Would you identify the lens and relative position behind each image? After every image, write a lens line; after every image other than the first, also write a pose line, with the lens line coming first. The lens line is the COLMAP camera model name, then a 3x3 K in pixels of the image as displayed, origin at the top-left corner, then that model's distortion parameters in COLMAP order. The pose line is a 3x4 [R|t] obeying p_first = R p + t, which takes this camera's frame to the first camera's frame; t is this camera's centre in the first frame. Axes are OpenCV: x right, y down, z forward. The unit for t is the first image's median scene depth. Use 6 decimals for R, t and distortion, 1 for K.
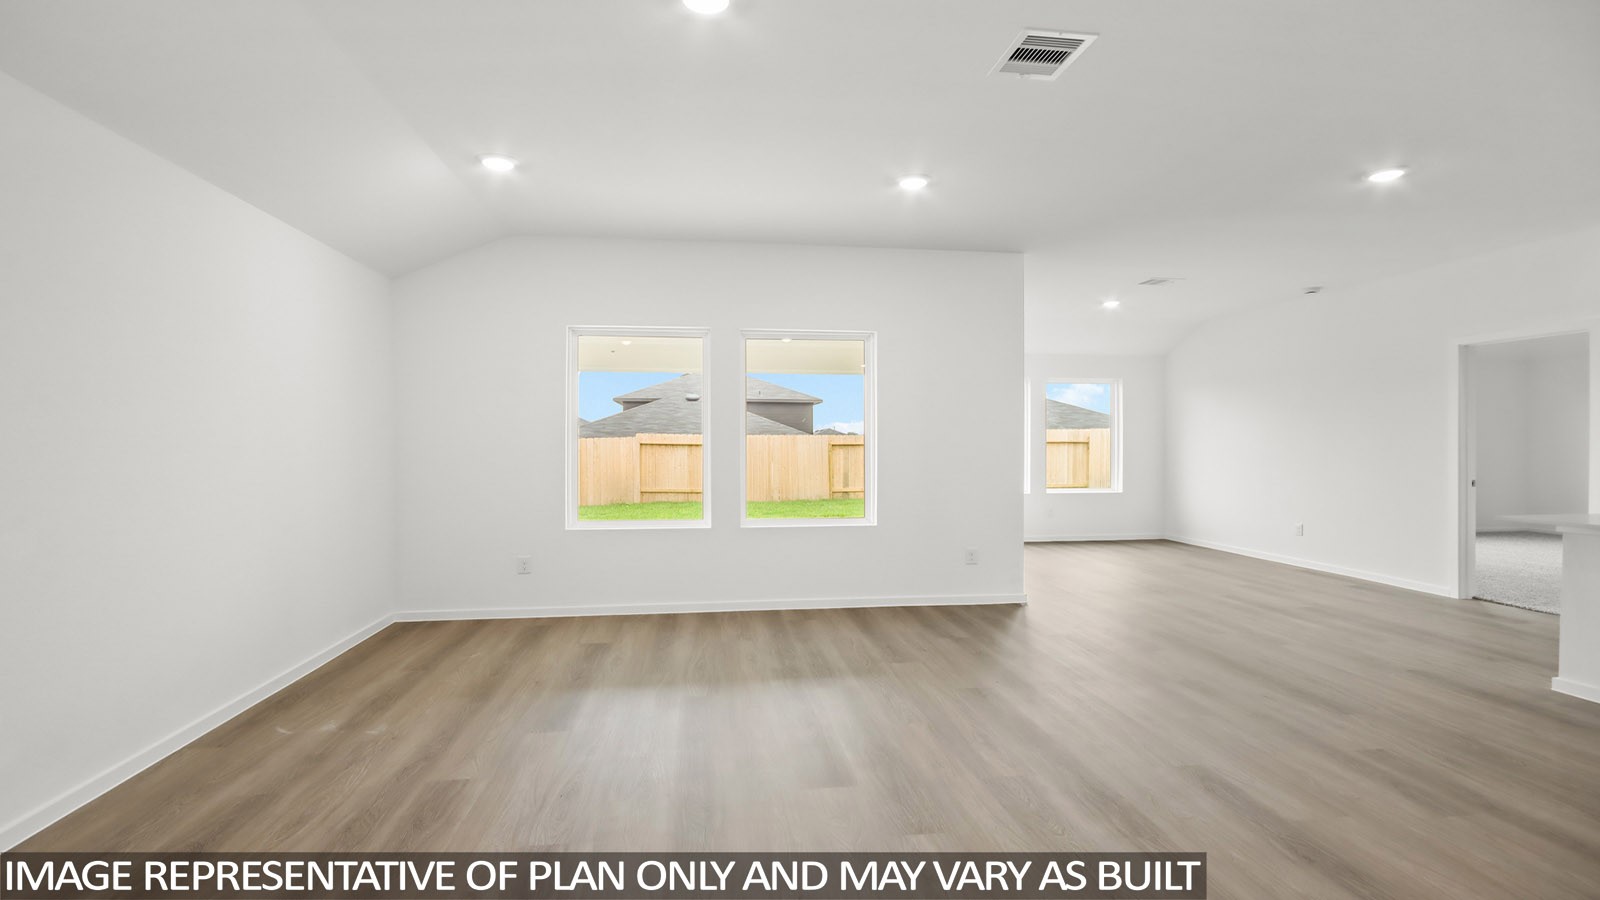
lens RADIAL K [[748.2, 0, 800.0], [0, 748.2, 450.0], [0, 0, 1]] dist [-0.010108, -0.000956]
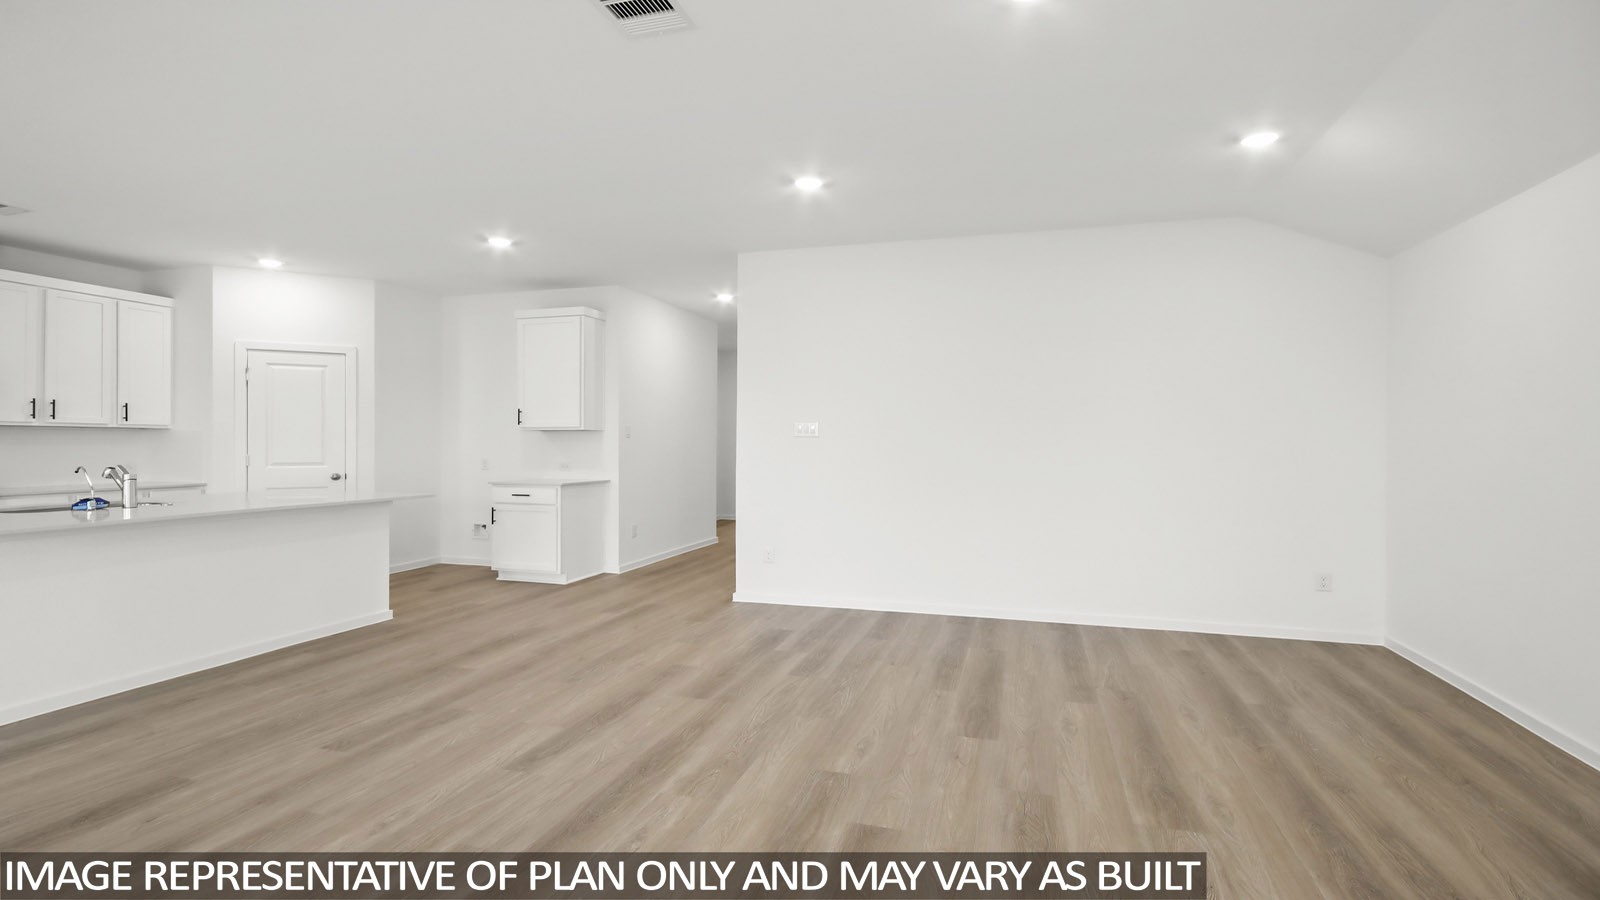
lens RADIAL K [[748.2, 0, 800.0], [0, 748.2, 450.0], [0, 0, 1]] dist [-0.010108, -0.000956]
pose [[-0.909547, -0.005916, 0.415559, -0.110263], [-0.000105, 0.999902, 0.014006, -0.005067], [-0.415601, 0.012696, -0.909458, 0.843197]]
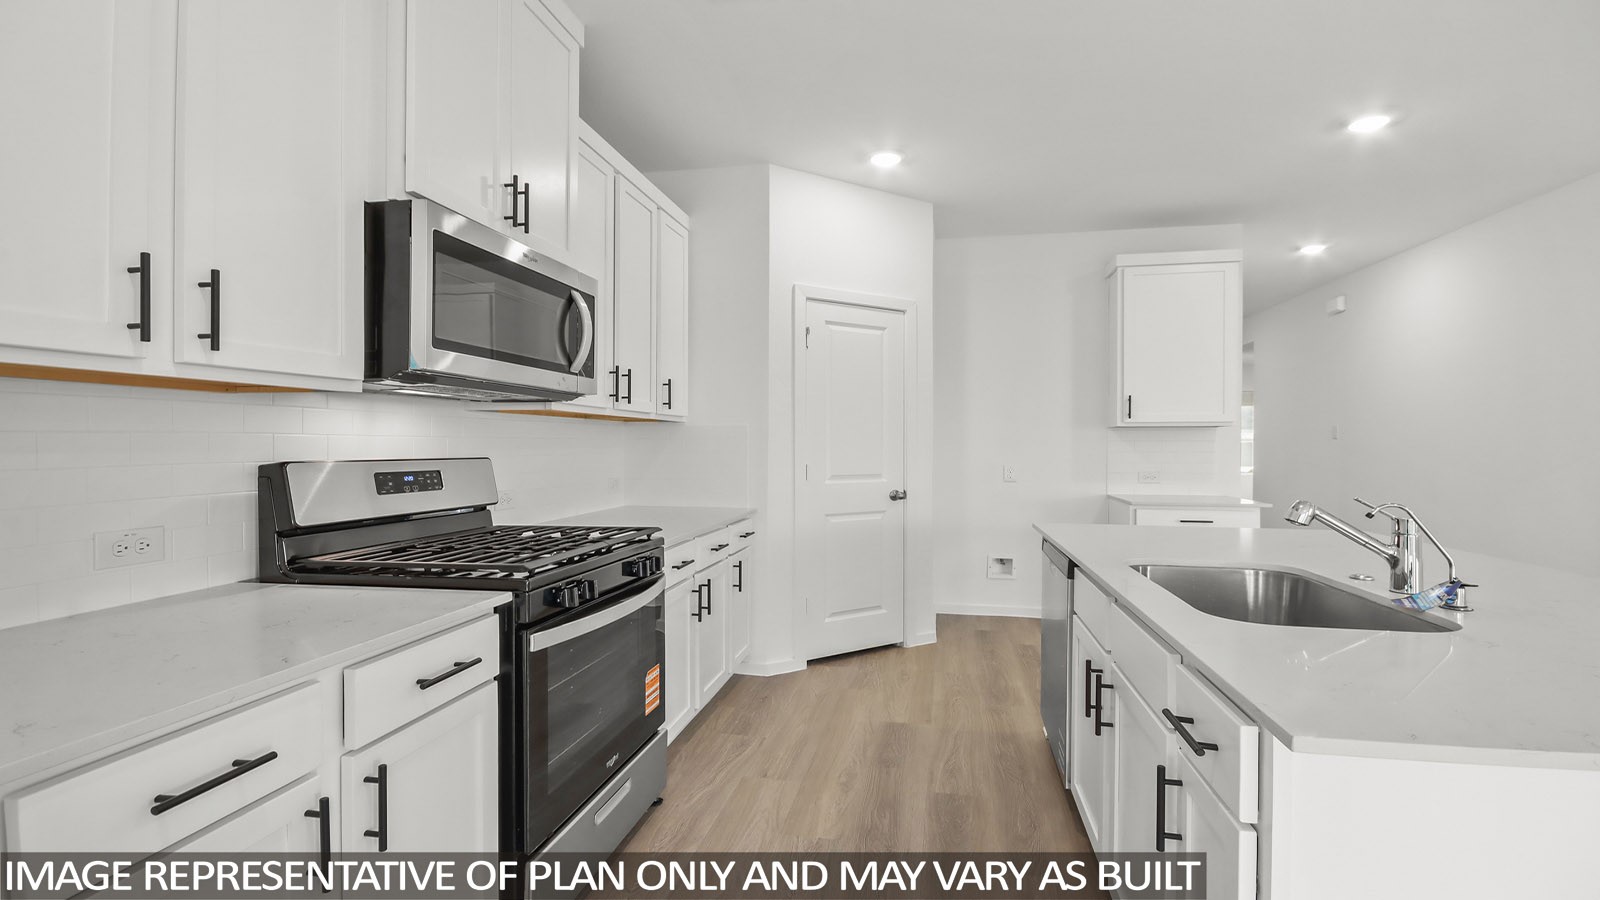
lens RADIAL K [[748.2, 0, 800.0], [0, 748.2, 450.0], [0, 0, 1]] dist [-0.010108, -0.000956]
pose [[-0.941502, -0.003754, 0.336985, 0.891487], [0.000754, 0.999912, 0.013245, -0.004314], [-0.337005, 0.012724, -0.941417, 0.851613]]
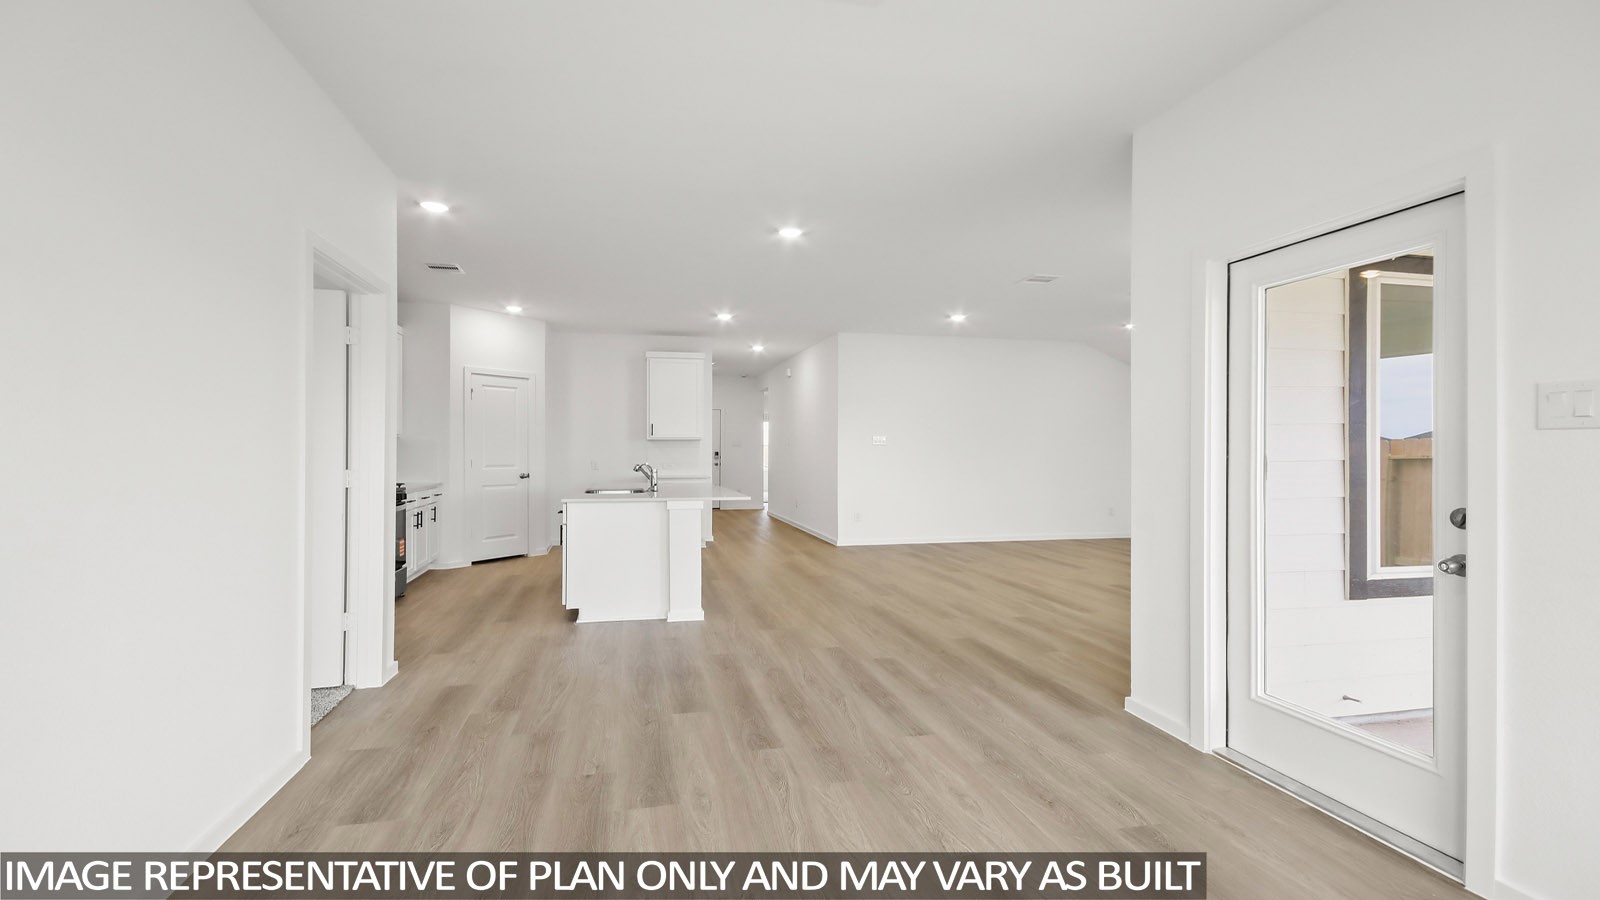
lens RADIAL K [[733.9, 0, 800.0], [0, 733.9, 450.0], [0, 0, 1]] dist [-0.000646, 0.000116]
pose [[-0.996236, -0.001020, -0.086673, 0.631739], [-0.001546, 0.999981, 0.005996, -0.006848], [0.086666, 0.006107, -0.996219, 1.600406]]
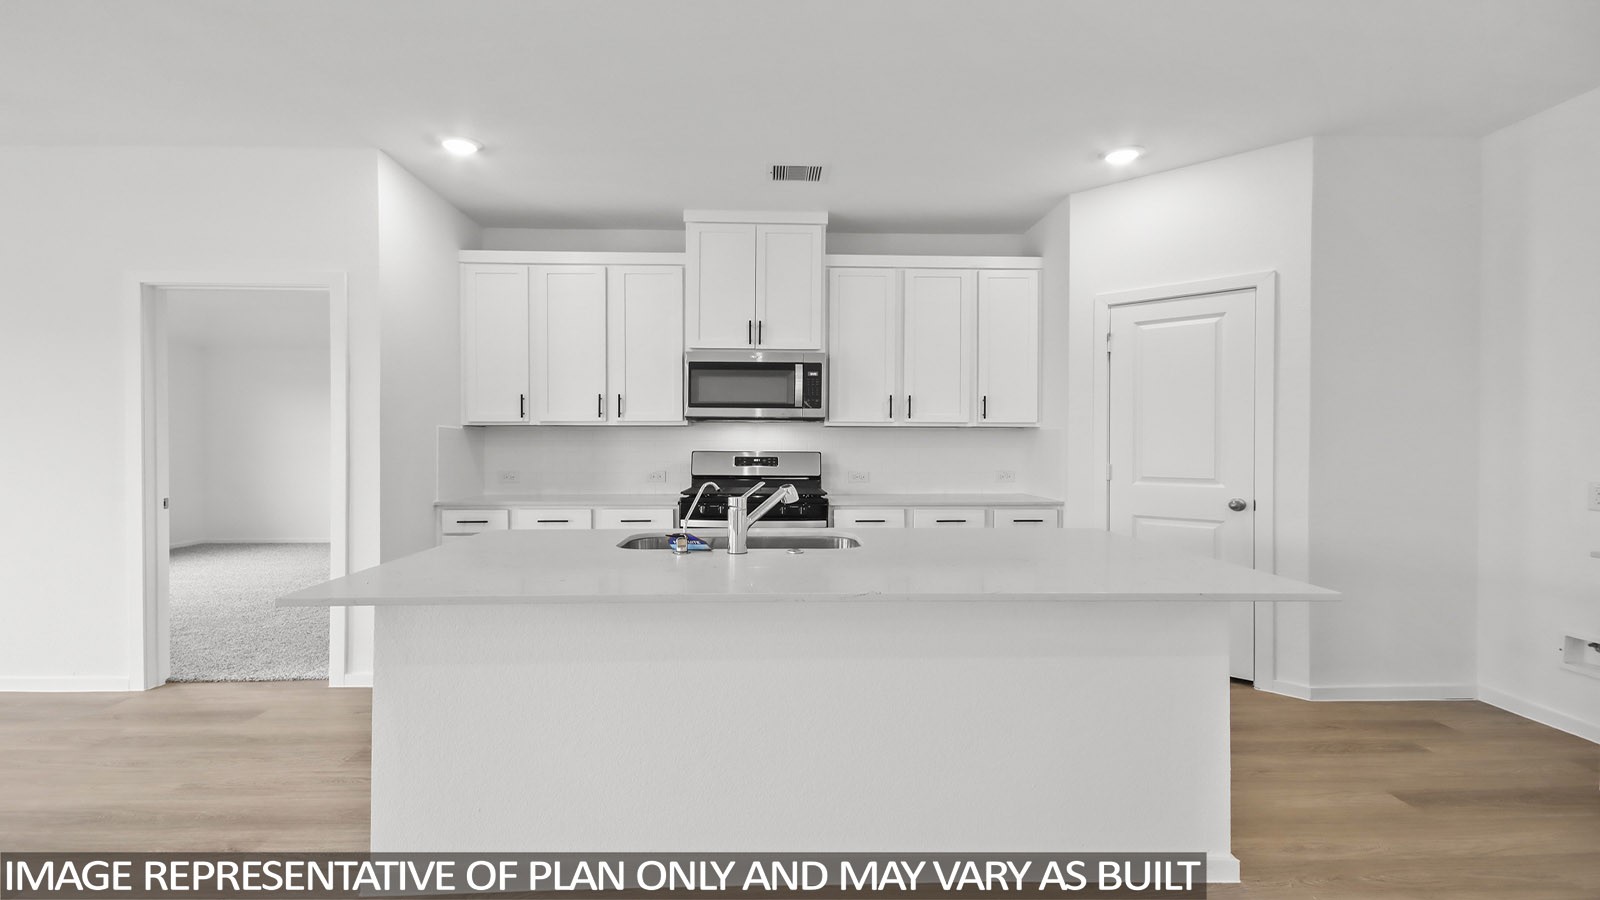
lens RADIAL K [[733.9, 0, 800.0], [0, 733.9, 450.0], [0, 0, 1]] dist [-0.000646, 0.000116]
pose [[0.119244, -0.006674, 0.992843, 0.348001], [0.003443, 0.999974, 0.006308, -0.001349], [-0.992859, 0.002666, 0.119264, 0.383682]]
